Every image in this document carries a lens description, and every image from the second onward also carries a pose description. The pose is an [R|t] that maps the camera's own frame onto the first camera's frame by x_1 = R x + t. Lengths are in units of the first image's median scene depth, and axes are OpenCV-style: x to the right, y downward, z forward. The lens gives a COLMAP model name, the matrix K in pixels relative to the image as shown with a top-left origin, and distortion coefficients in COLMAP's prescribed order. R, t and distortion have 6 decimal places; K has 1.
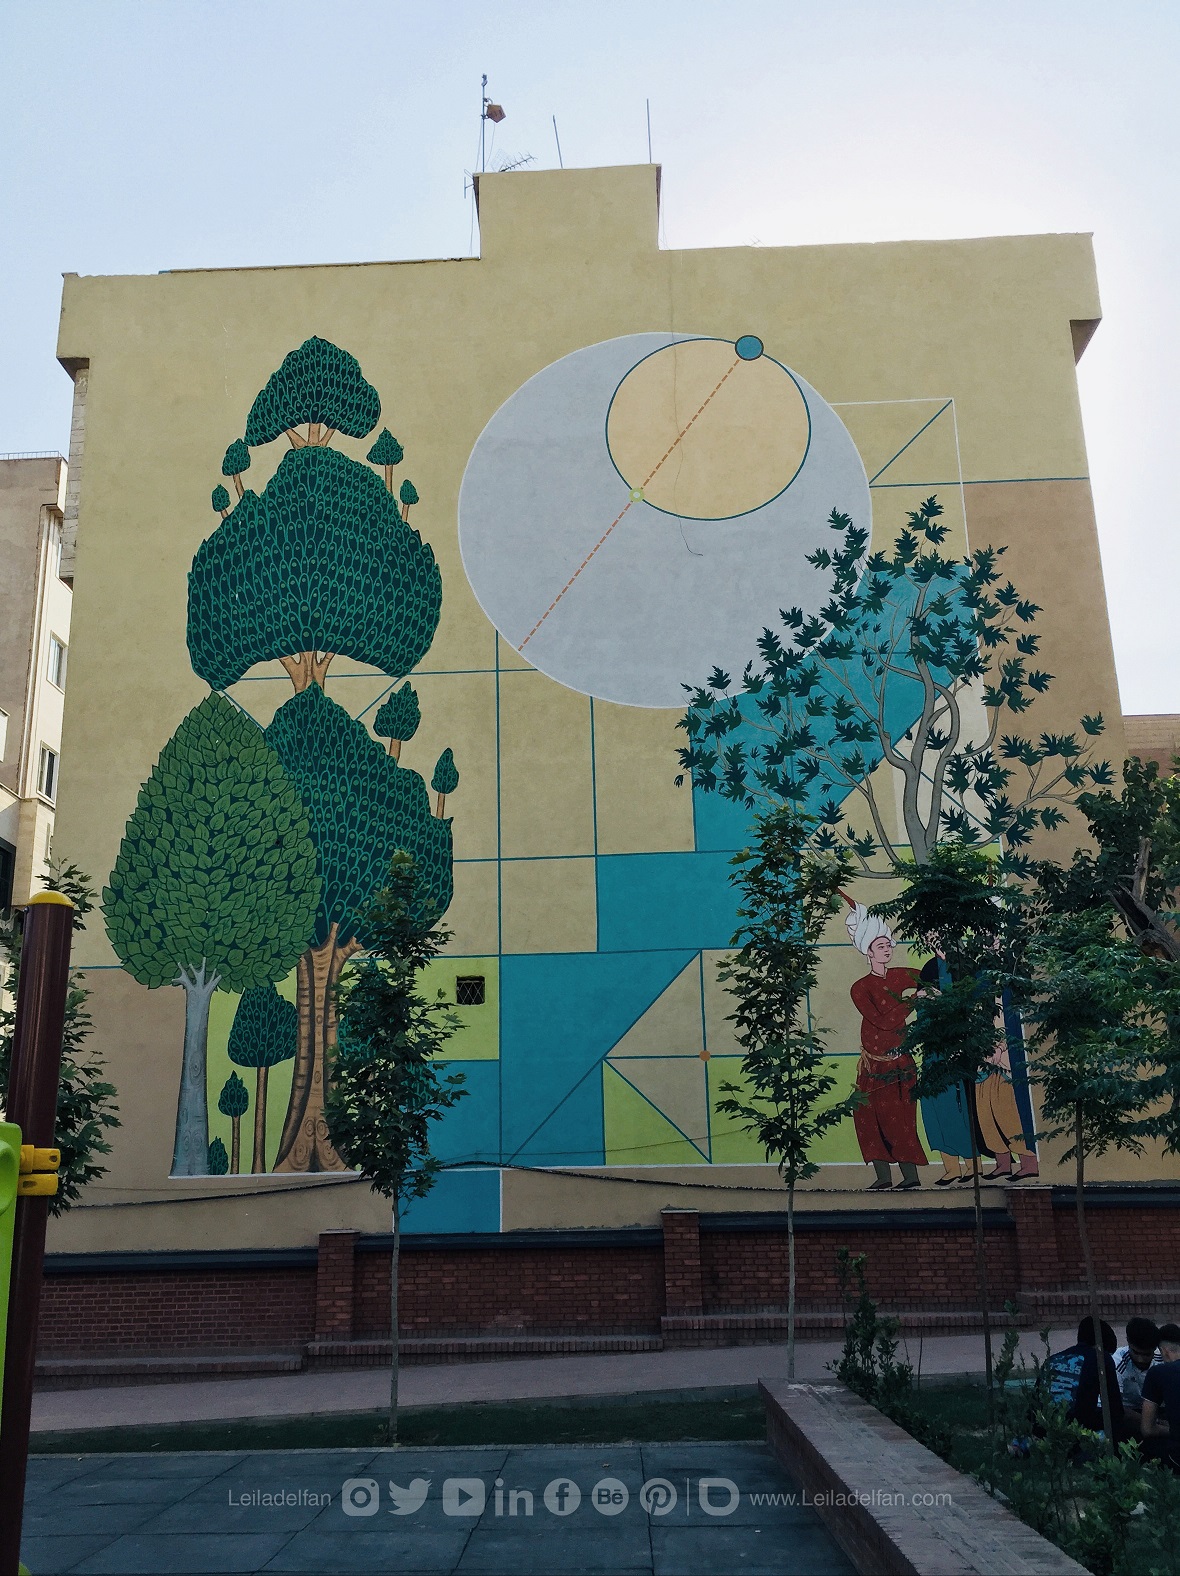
lens RADIAL K [[1449.8, 0, 584.2], [0, 1449.8, 778.6], [0, 0, 1]] dist [0.043559, -0.030193]
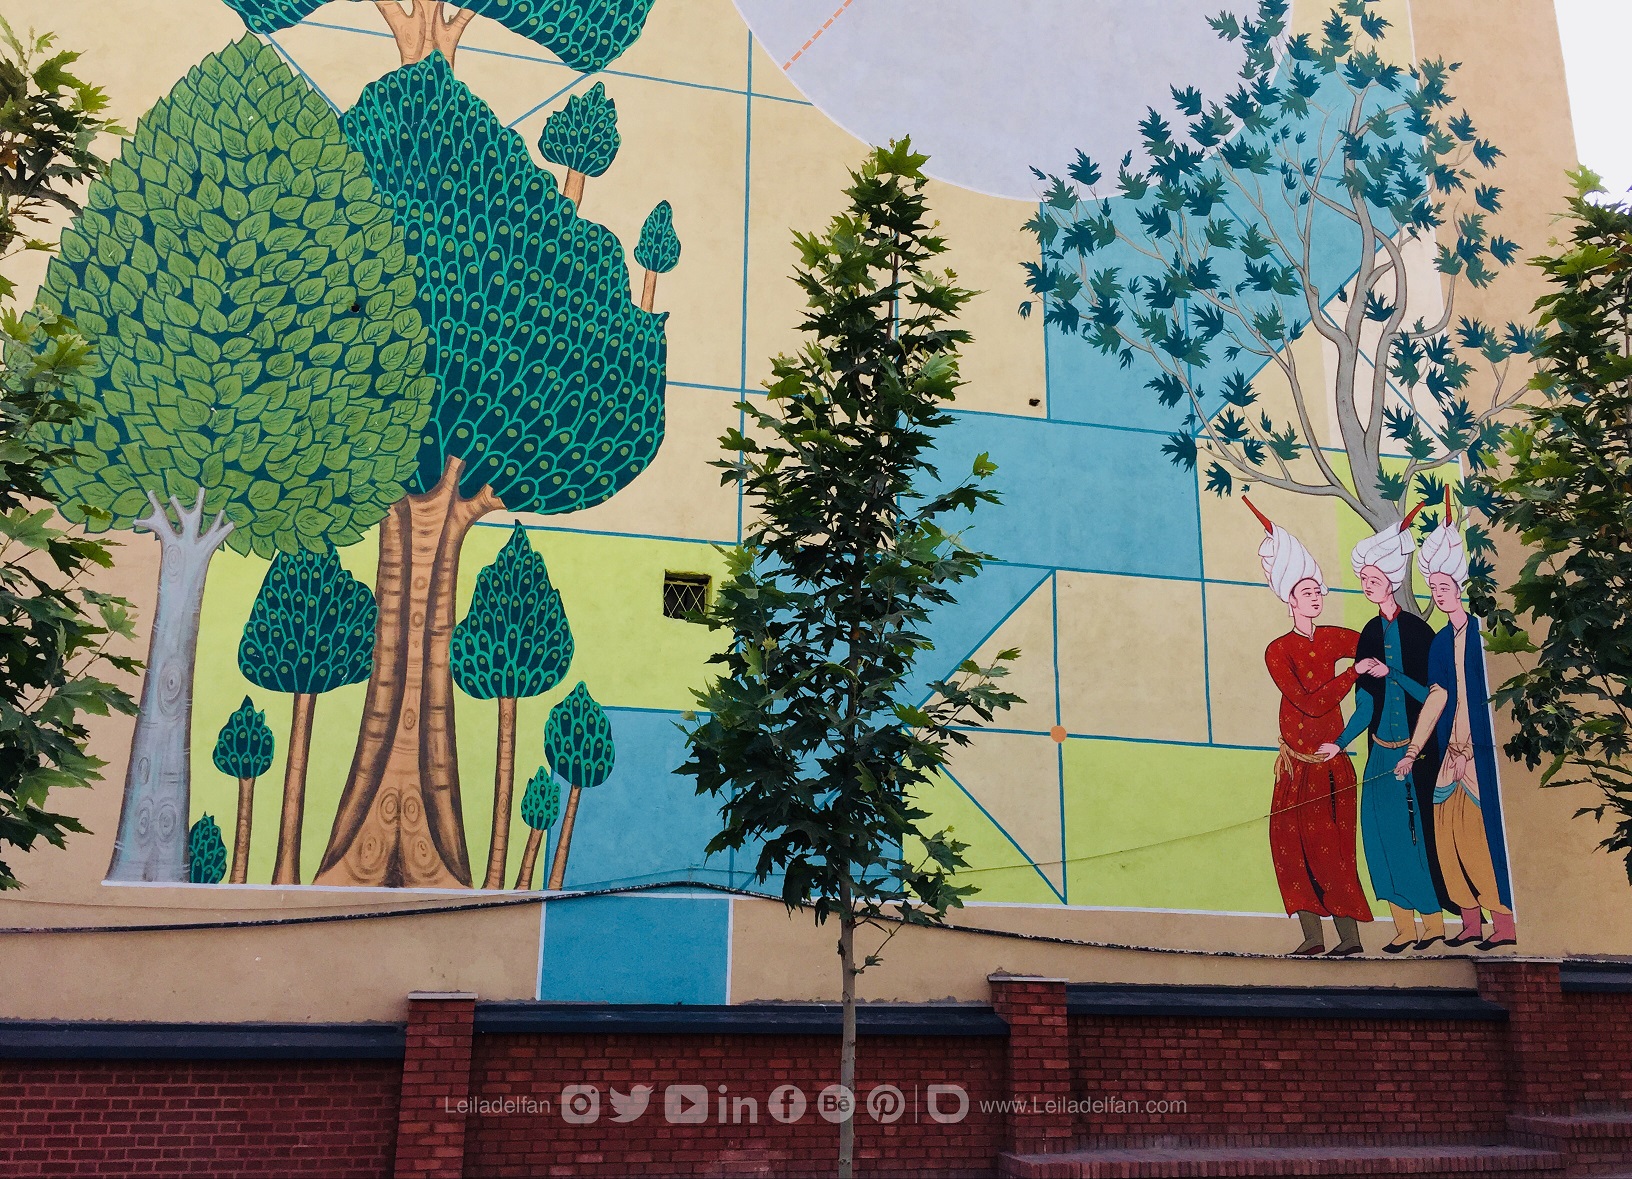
lens RADIAL K [[1453.3, 0, 820.9], [0, 1453.3, 586.7], [0, 0, 1]] dist [0.065991, -0.110403]
pose [[0.958256, 0.103581, 0.266491, -0.180761], [-0.109105, 0.994012, 0.005966, 0.130148], [-0.264277, -0.034792, 0.963819, 0.408877]]
